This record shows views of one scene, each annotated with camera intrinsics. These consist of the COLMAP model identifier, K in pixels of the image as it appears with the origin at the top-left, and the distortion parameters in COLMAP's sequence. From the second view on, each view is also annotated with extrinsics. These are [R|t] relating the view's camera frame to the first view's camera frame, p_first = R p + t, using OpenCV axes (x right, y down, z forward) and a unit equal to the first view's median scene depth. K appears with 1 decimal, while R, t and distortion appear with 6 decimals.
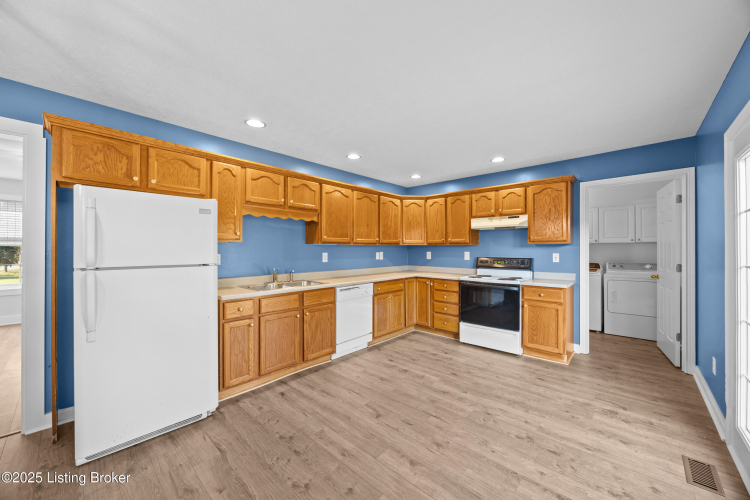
lens RADIAL K [[283.7, 0, 378.2], [0, 283.7, 251.2], [0, 0, 1]] dist [-0.003126, -0.000038]
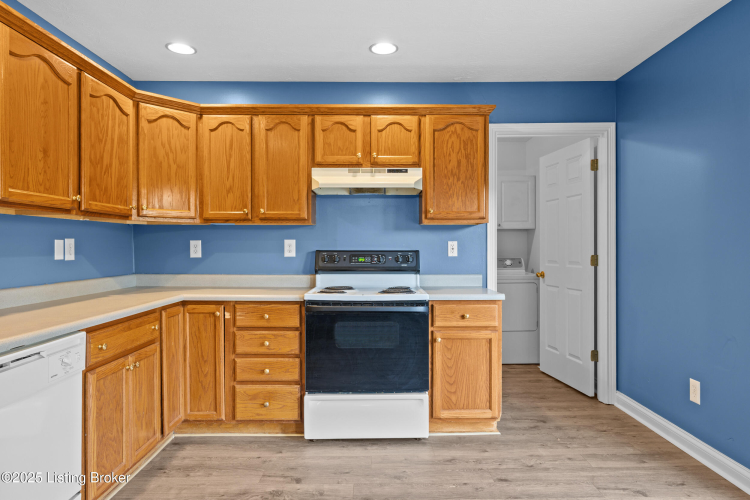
lens RADIAL K [[467.4, 0, 378.0], [0, 467.4, 248.8], [0, 0, 1]] dist [-0.003765, -0.000588]
pose [[0.738022, -0.002467, 0.674772, -0.138855], [0.006355, 0.999974, -0.003295, 0.027754], [-0.674747, 0.006720, 0.738019, 0.442433]]
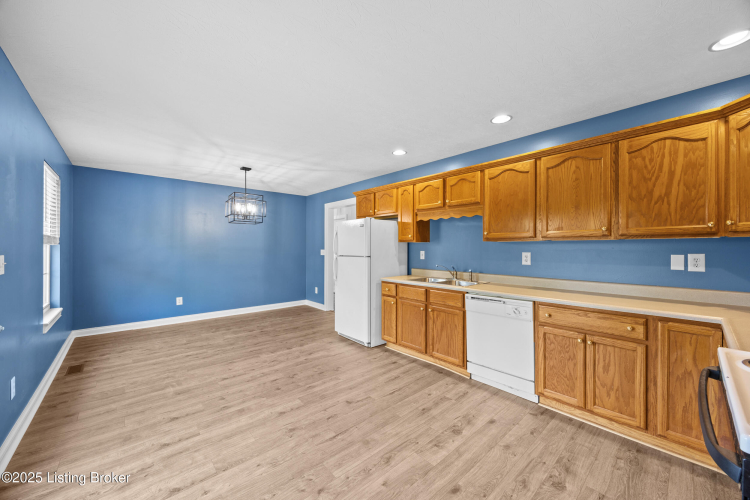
lens RADIAL K [[283.7, 0, 379.2], [0, 283.7, 250.8], [0, 0, 1]] dist [-0.003126, -0.000038]
pose [[-0.097605, 0.013770, -0.995130, 0.691529], [-0.005548, 0.999881, 0.014380, -0.008080], [0.995210, 0.006925, -0.097517, 0.796908]]
